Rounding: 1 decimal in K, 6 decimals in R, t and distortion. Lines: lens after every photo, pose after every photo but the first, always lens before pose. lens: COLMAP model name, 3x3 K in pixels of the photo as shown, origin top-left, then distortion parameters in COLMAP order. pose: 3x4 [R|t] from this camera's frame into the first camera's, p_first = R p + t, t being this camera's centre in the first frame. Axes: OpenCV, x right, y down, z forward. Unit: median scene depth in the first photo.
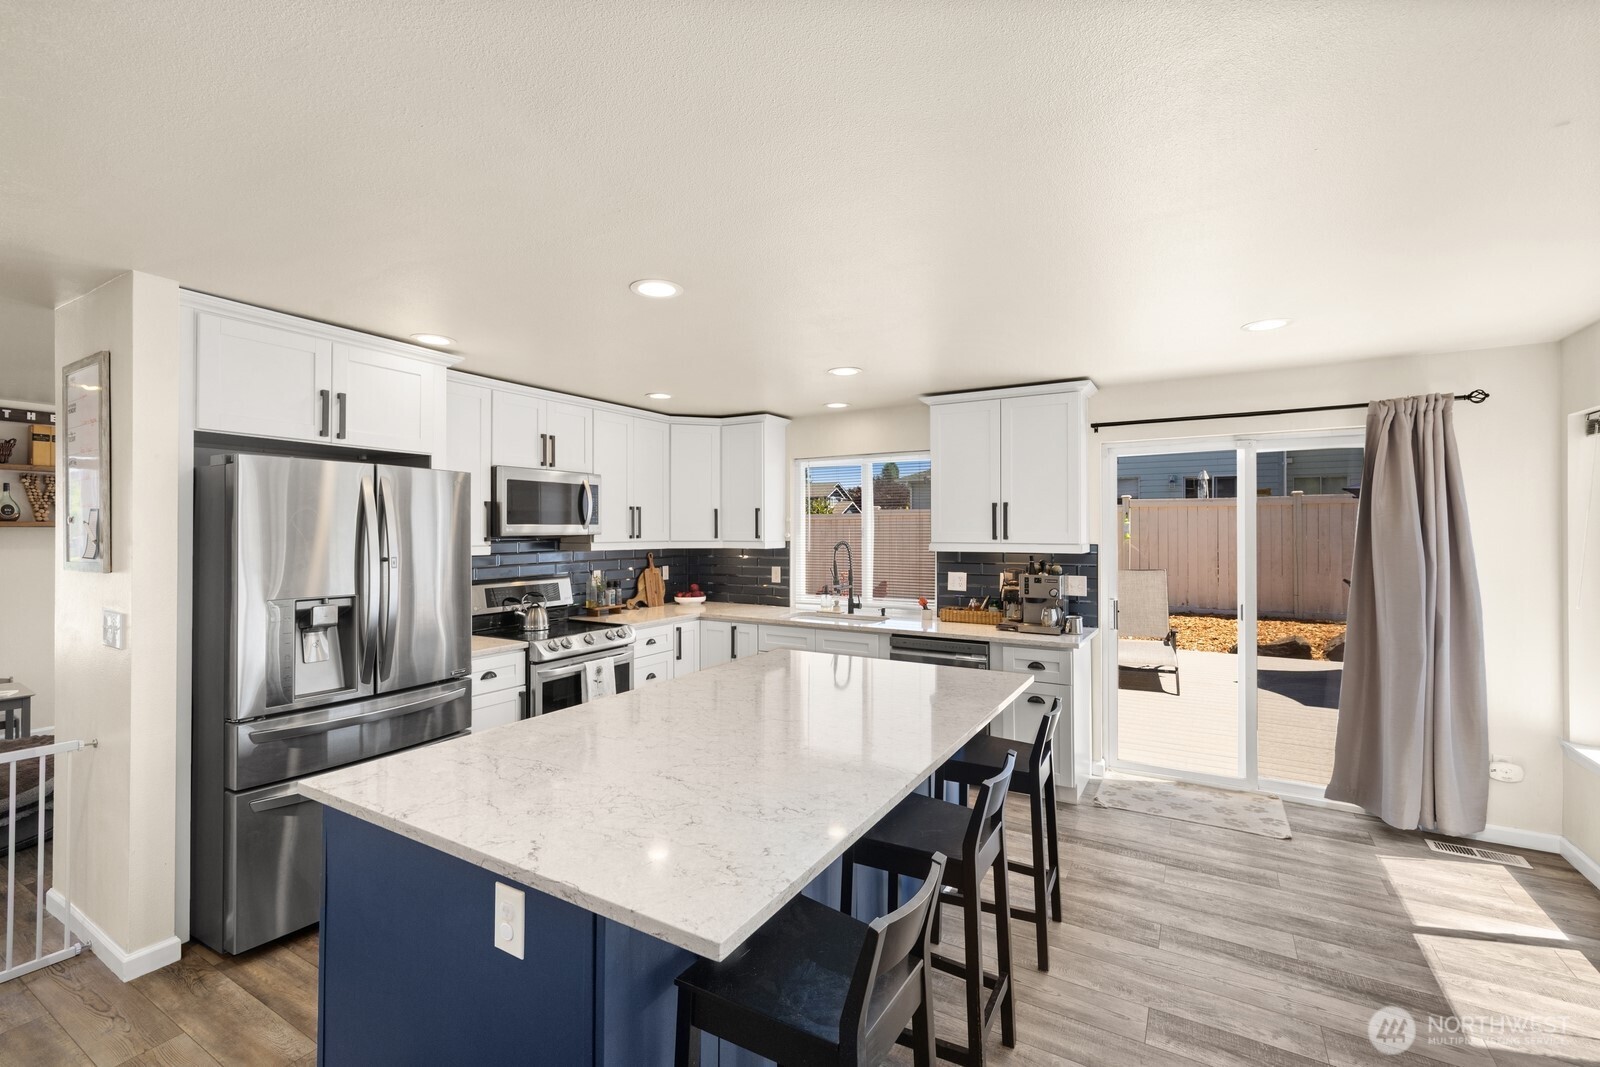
lens RADIAL K [[687.9, 0, 797.3], [0, 687.9, 526.4], [0, 0, 1]] dist [-0.000092, 0.001595]
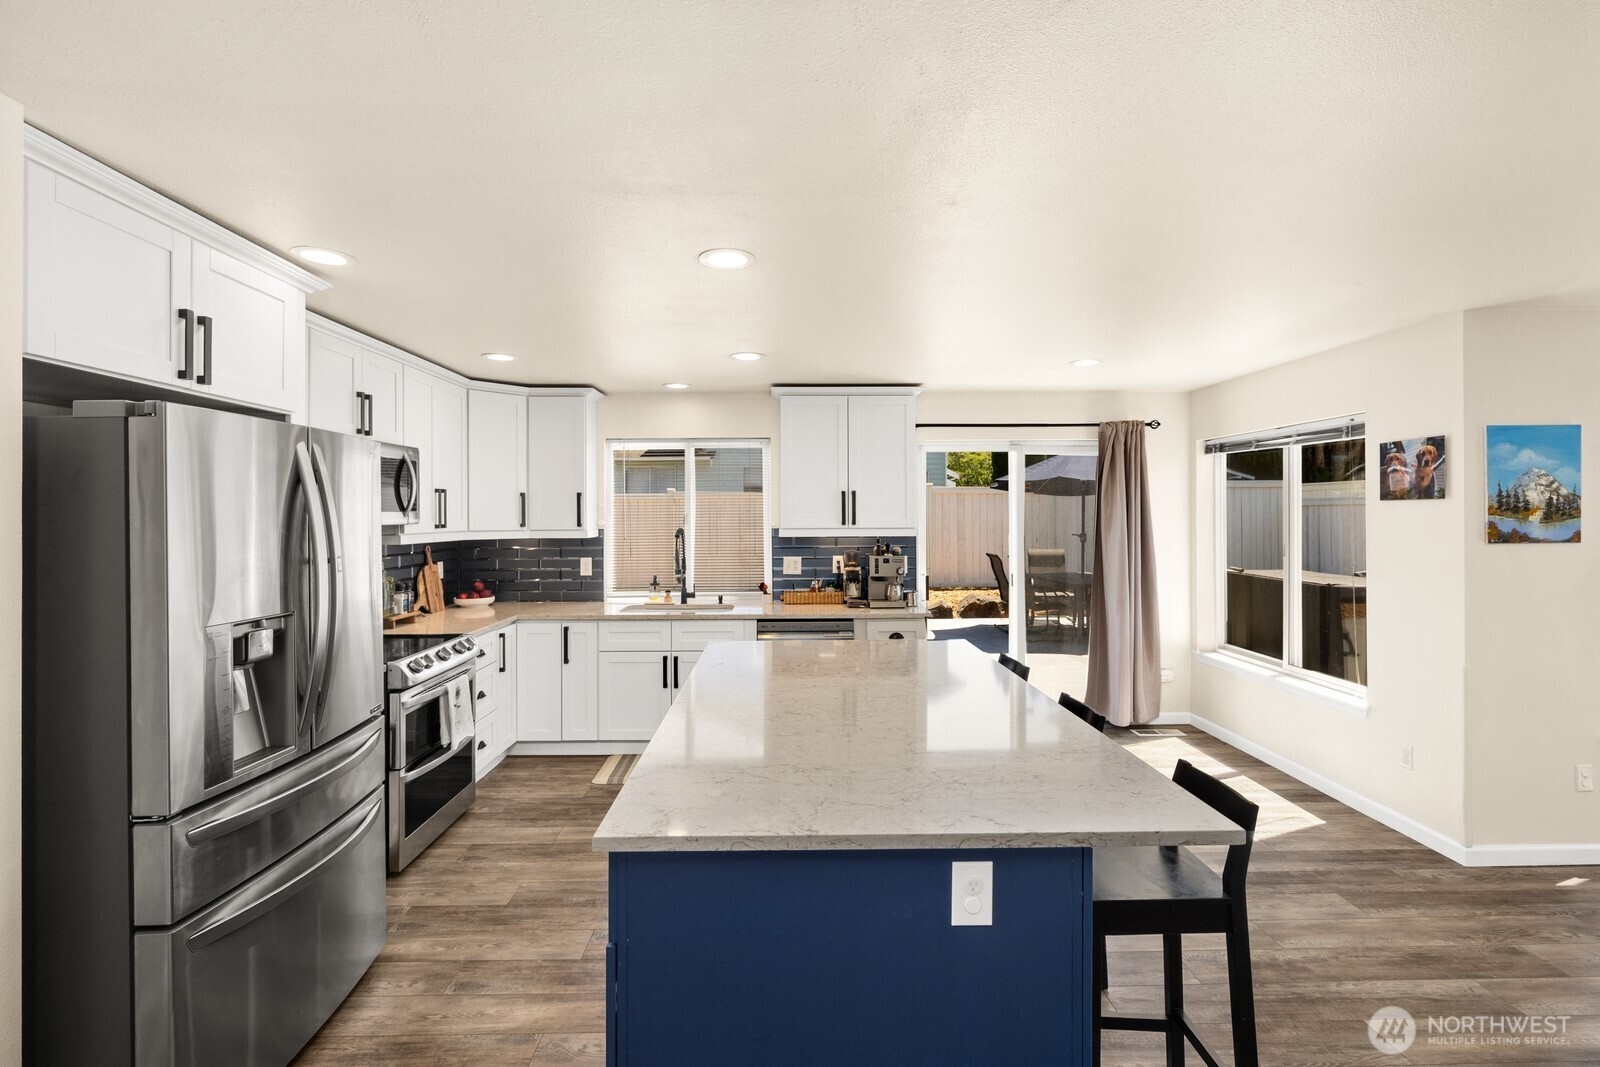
lens RADIAL K [[727.1, 0, 797.9], [0, 727.1, 515.5], [0, 0, 1]] dist [0.000725, 0.000654]
pose [[0.849077, -0.004196, 0.528252, -0.379685], [0.001247, 0.999982, 0.005938, -0.002486], [-0.528268, -0.004383, 0.849067, 0.063845]]
